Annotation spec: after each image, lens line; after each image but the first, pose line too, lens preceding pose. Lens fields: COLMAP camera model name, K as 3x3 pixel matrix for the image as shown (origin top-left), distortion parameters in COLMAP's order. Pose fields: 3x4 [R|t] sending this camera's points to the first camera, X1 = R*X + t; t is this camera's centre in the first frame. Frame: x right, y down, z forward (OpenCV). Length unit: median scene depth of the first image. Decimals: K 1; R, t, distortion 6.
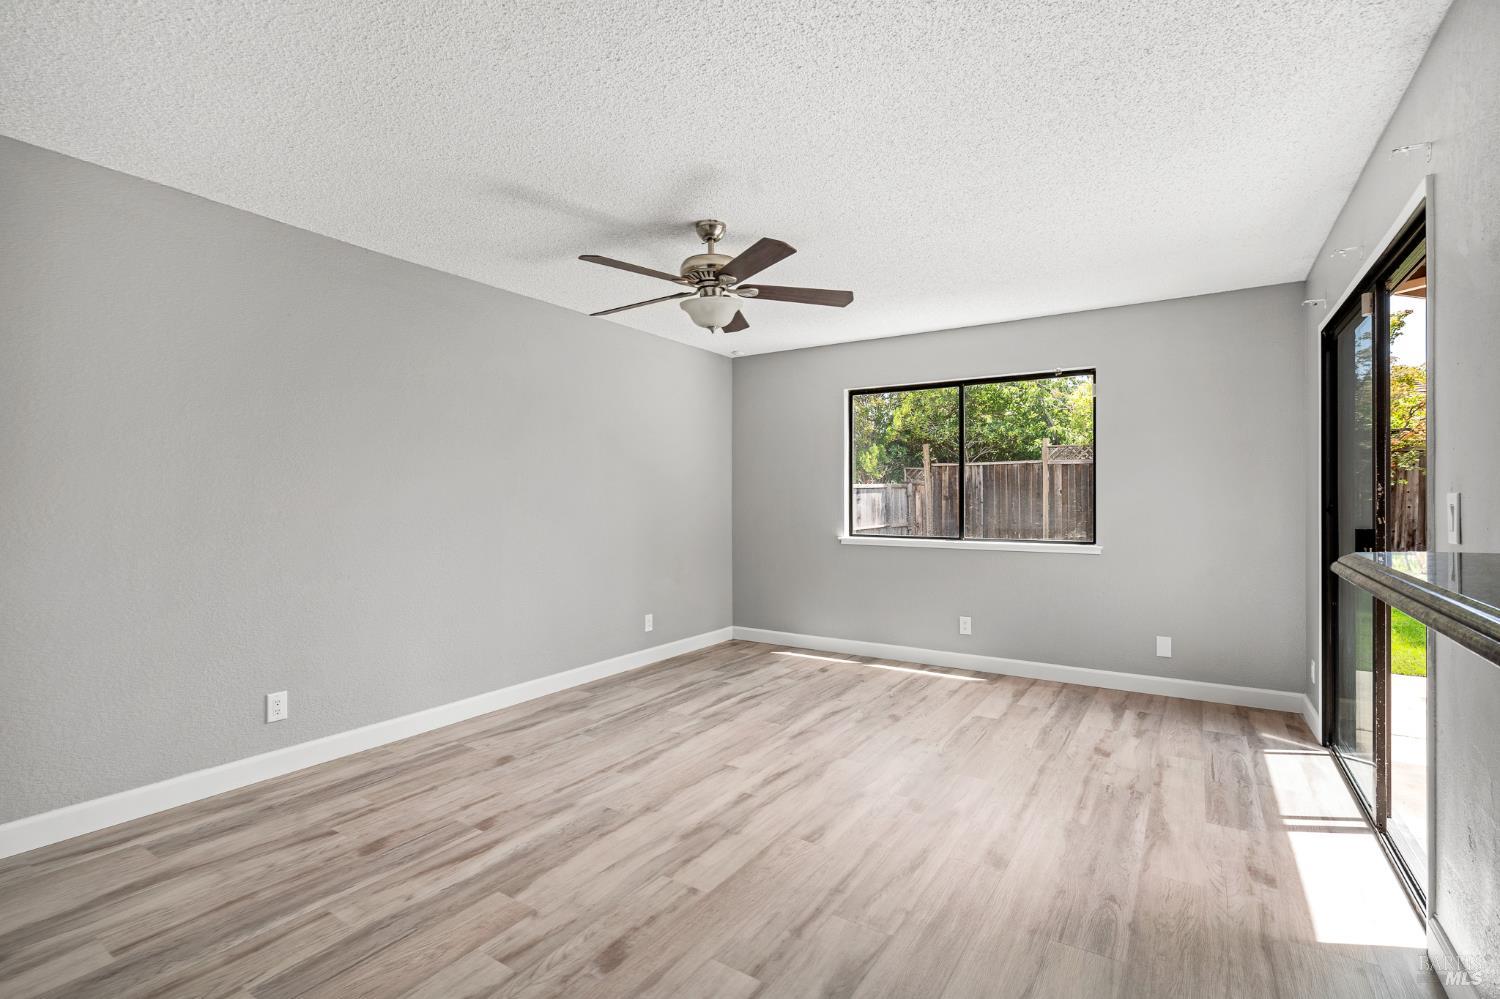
lens RADIAL K [[681.1, 0, 752.7], [0, 681.1, 498.0], [0, 0, 1]] dist [-0.002042, 0.000011]
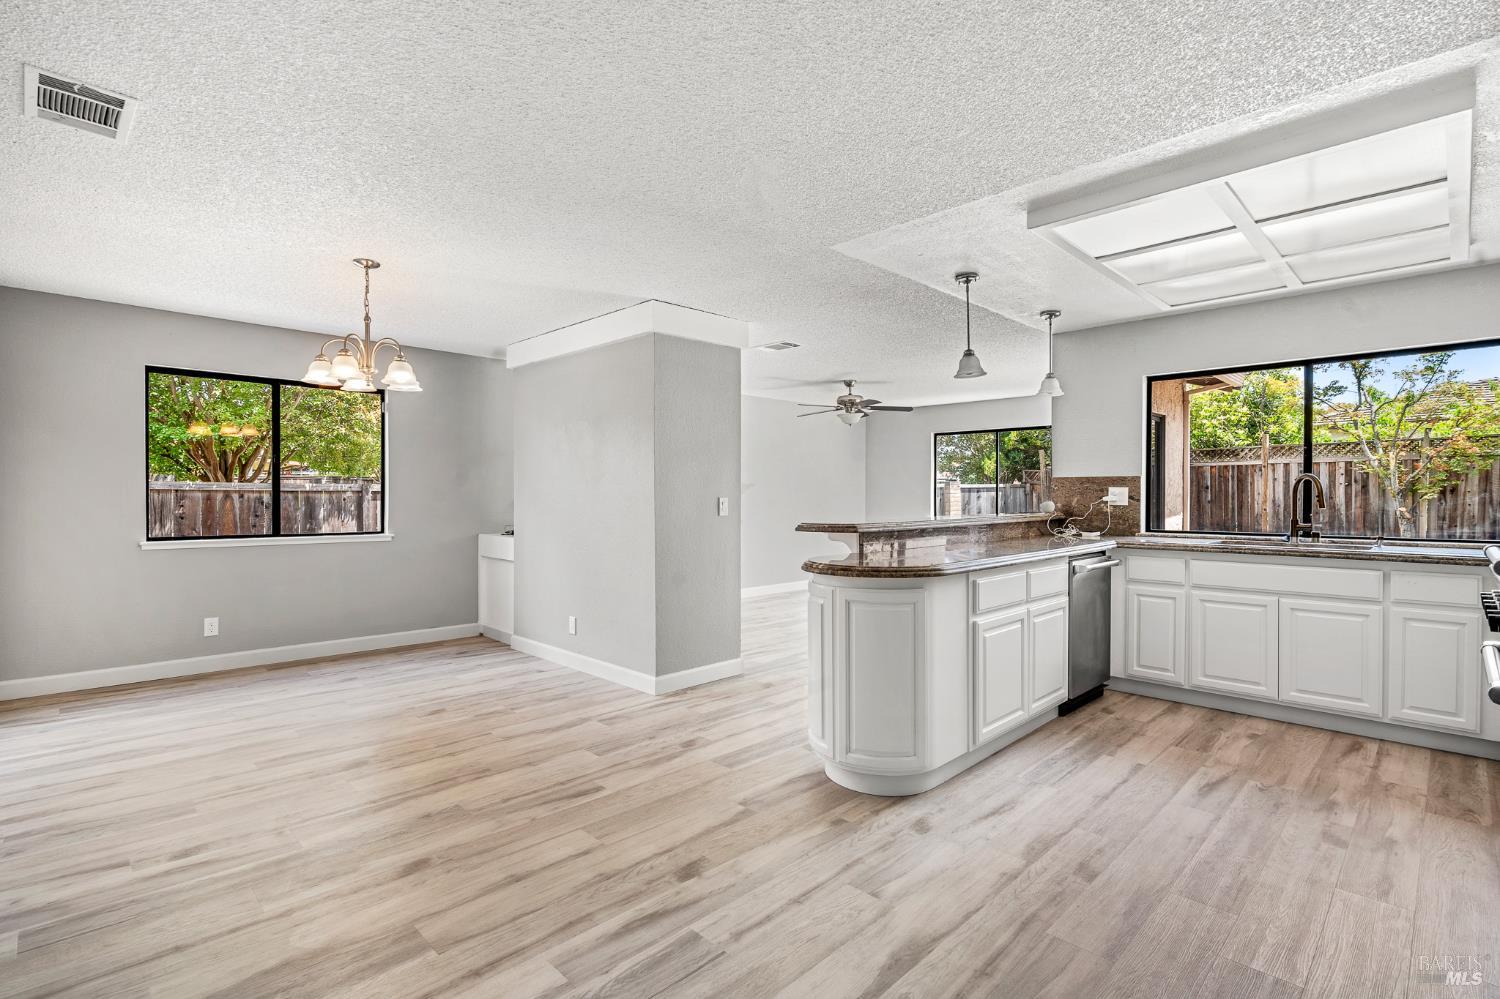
lens RADIAL K [[681.1, 0, 750.1], [0, 681.1, 496.1], [0, 0, 1]] dist [-0.002042, 0.000011]
pose [[0.974620, 0.001393, -0.223862, 0.131808], [-0.001100, 0.999998, 0.001433, -0.001604], [0.223864, -0.001150, 0.974620, -1.404268]]
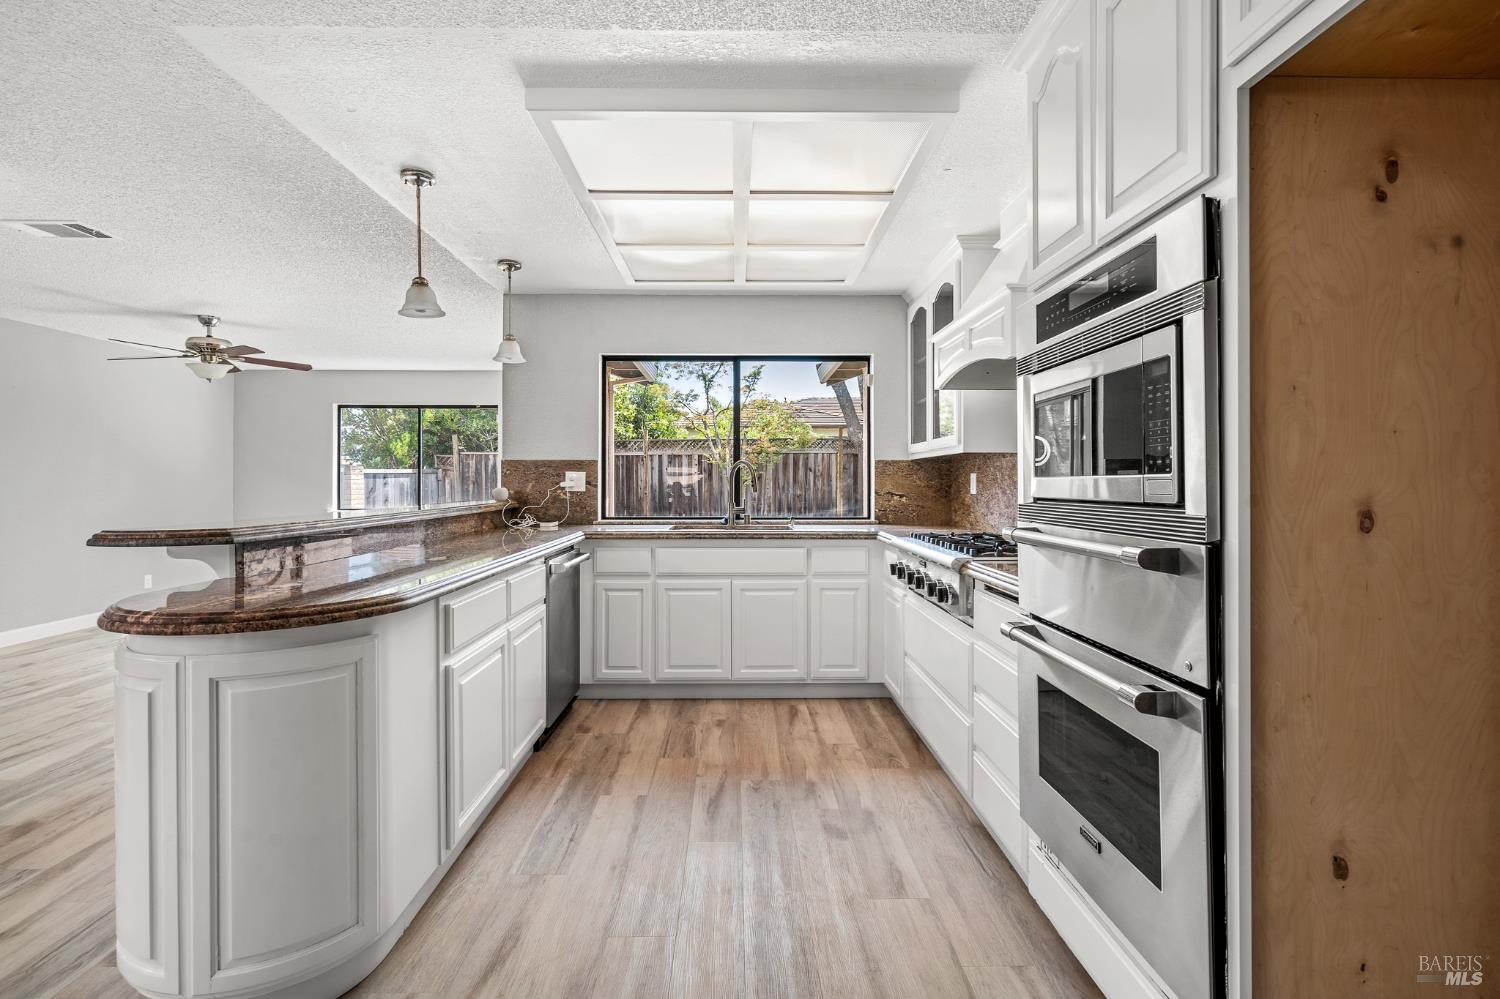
lens RADIAL K [[681.1, 0, 734.0], [0, 681.1, 480.2], [0, 0, 1]] dist [-0.002042, 0.000011]
pose [[0.835654, 0.002347, 0.549251, 0.098662], [-0.000919, 0.999995, -0.002876, 0.000720], [-0.549256, 0.001899, 0.835652, -1.096920]]
